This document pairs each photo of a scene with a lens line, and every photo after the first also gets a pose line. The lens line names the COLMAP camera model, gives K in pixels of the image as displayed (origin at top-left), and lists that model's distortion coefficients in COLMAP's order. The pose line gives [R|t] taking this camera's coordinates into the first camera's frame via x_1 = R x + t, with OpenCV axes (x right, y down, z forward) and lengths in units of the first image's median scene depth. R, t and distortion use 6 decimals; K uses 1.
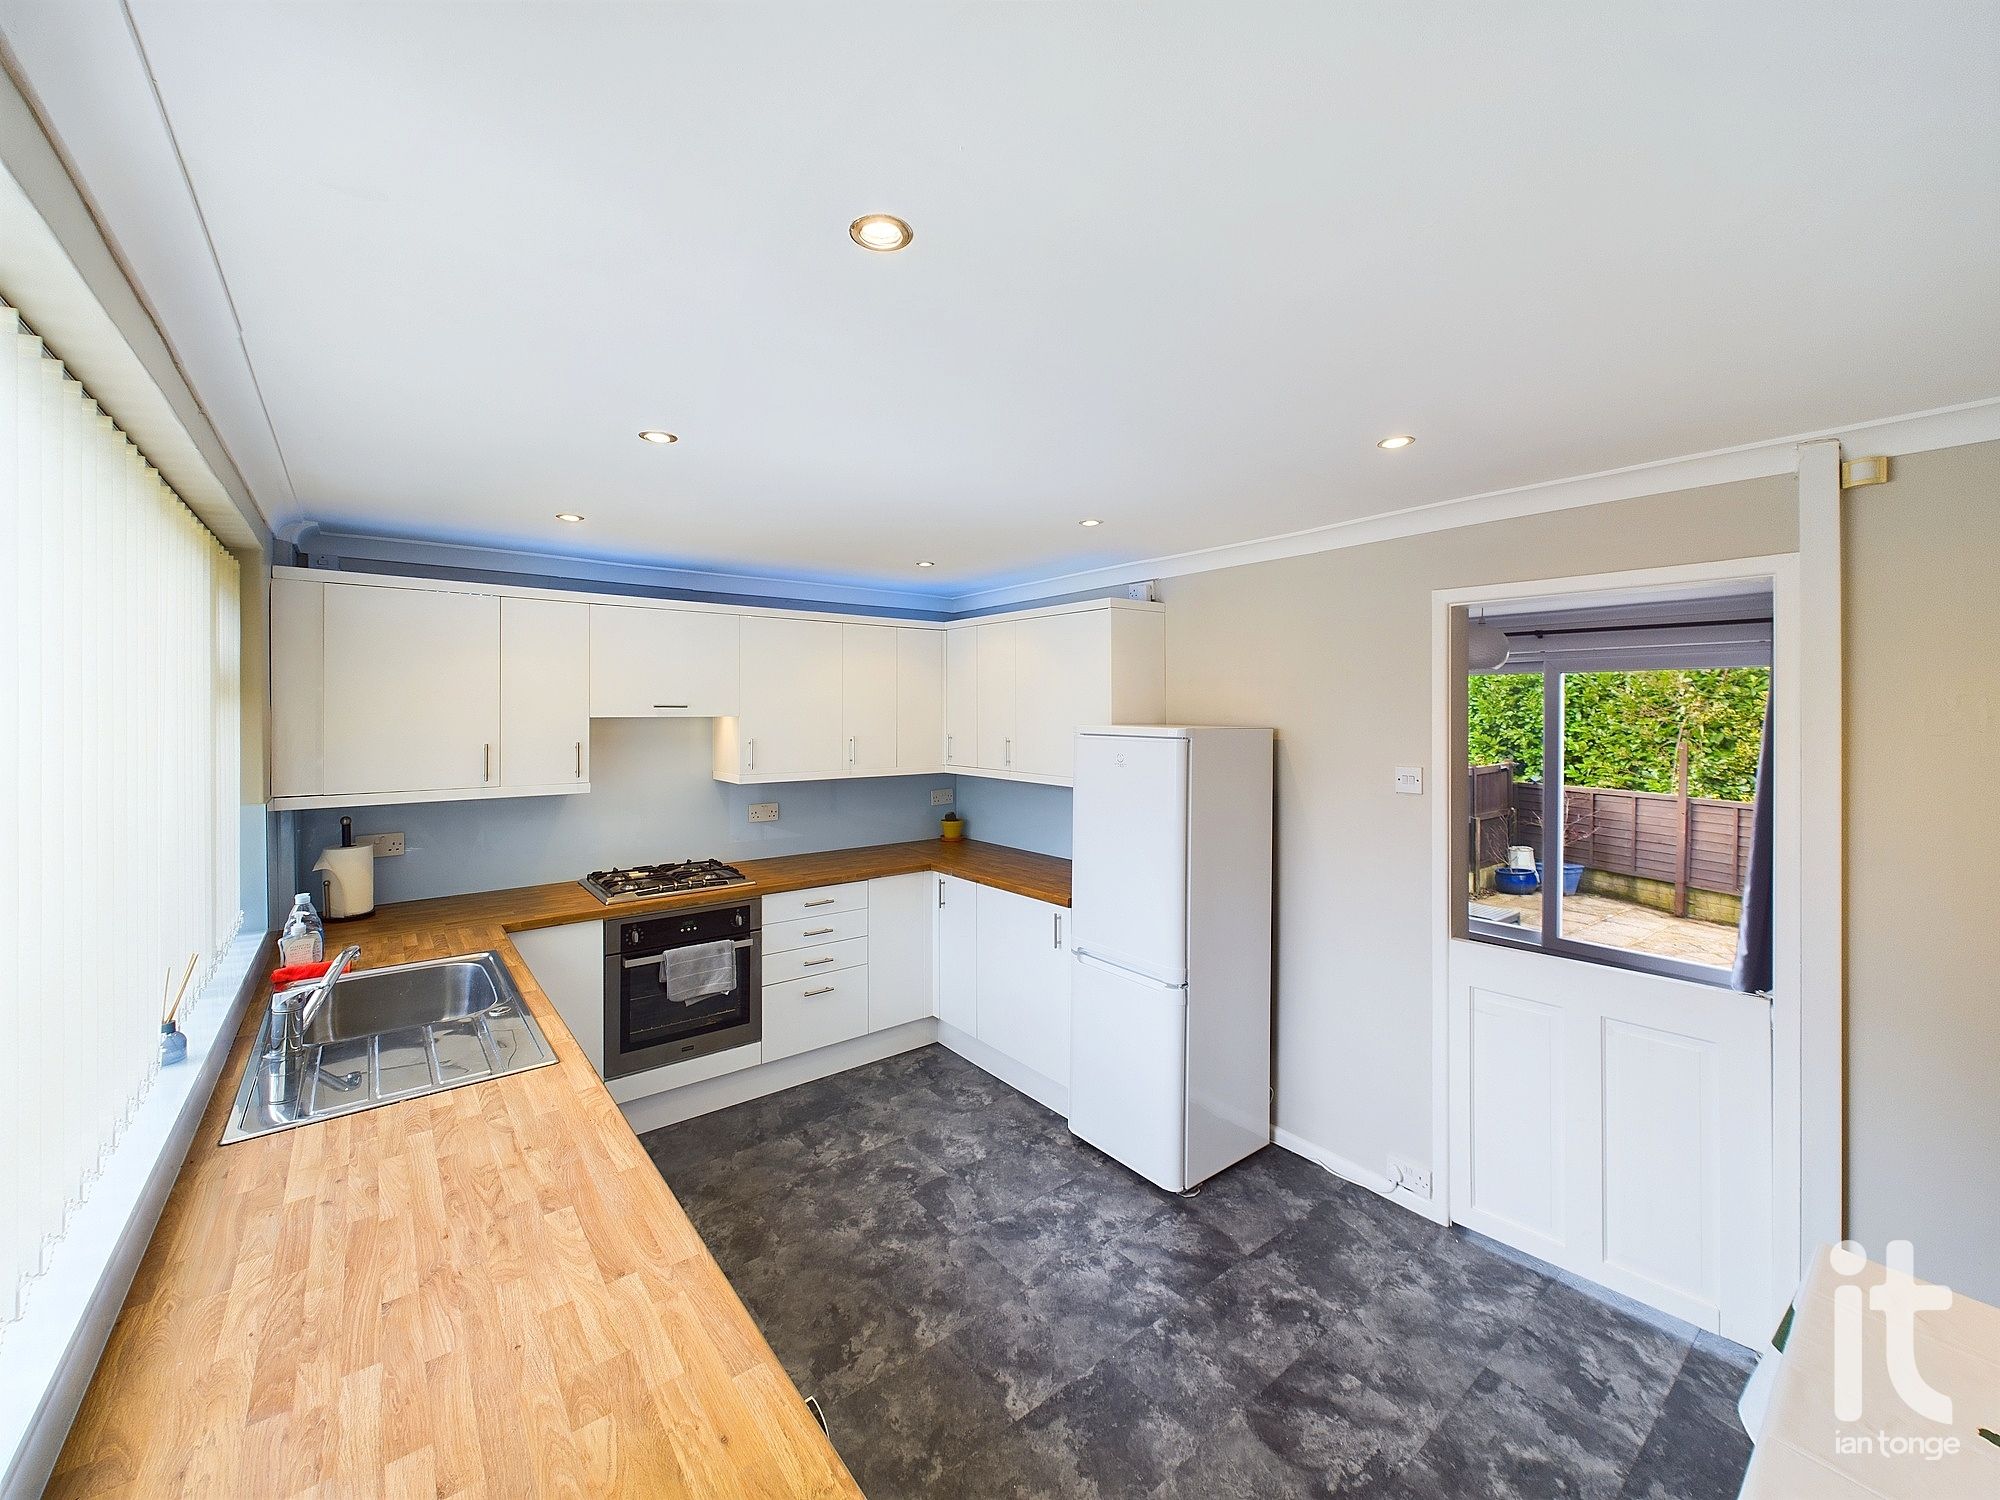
lens RADIAL K [[803.2, 0, 1001.5], [0, 803.2, 710.5], [0, 0, 1]] dist [0.001245, 0.000178]
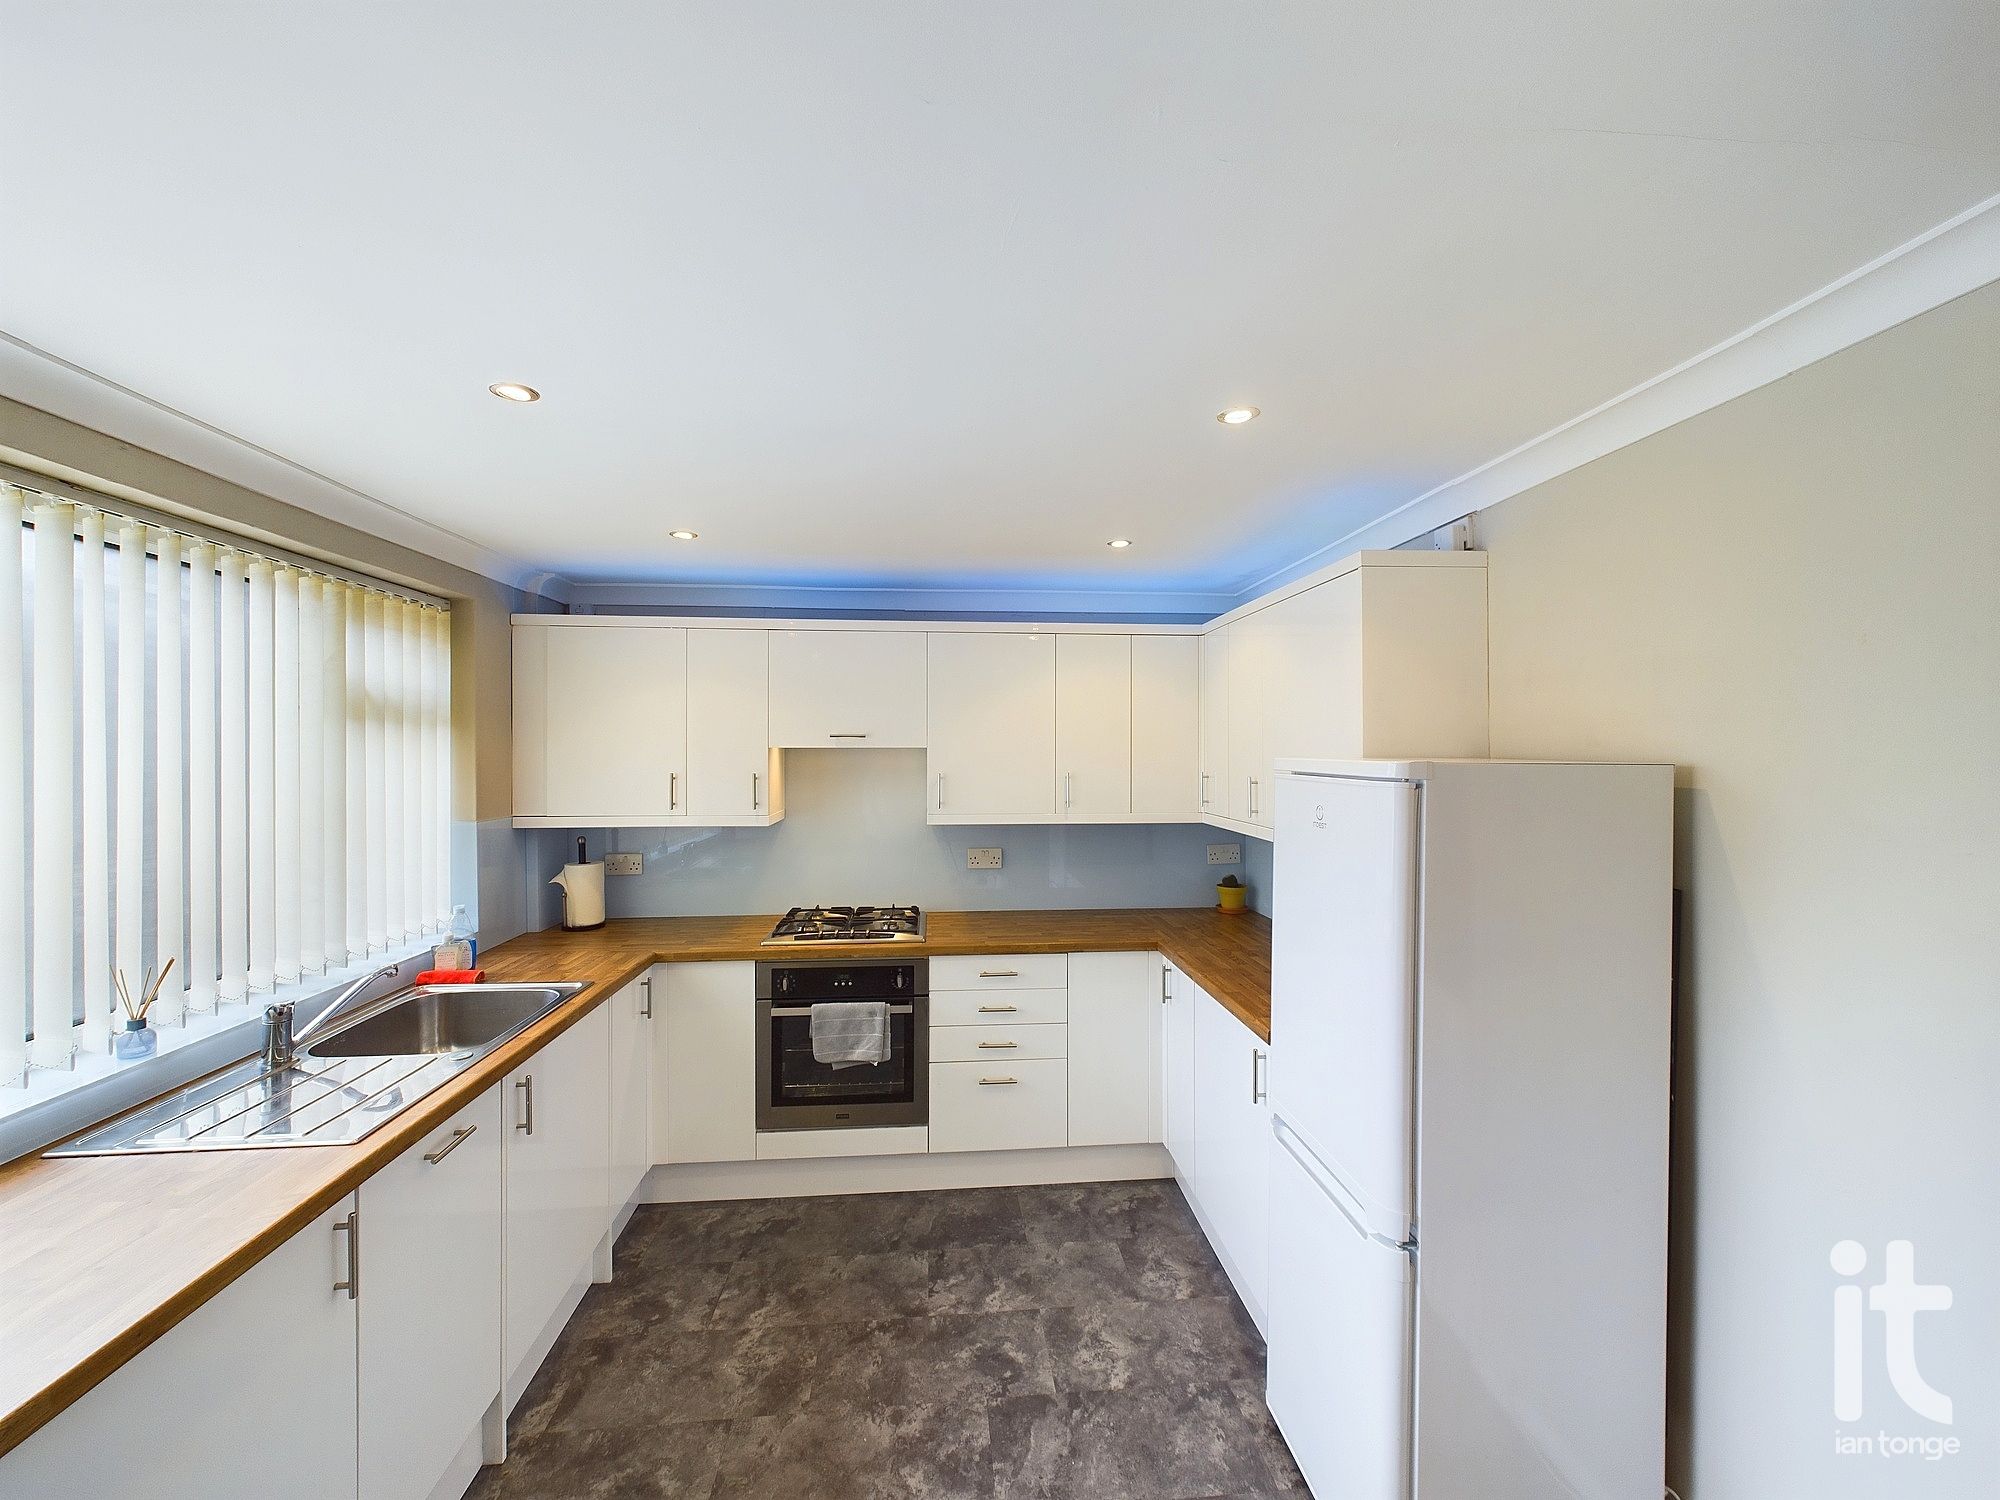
lens RADIAL K [[802.1, 0, 1007.9], [0, 802.1, 753.2], [0, 0, 1]] dist [0.000985, -0.000091]
pose [[0.836150, 0.001578, -0.548499, 0.256380], [-0.000707, 0.999998, 0.001800, 0.013070], [0.548501, -0.001117, 0.836149, 0.353579]]
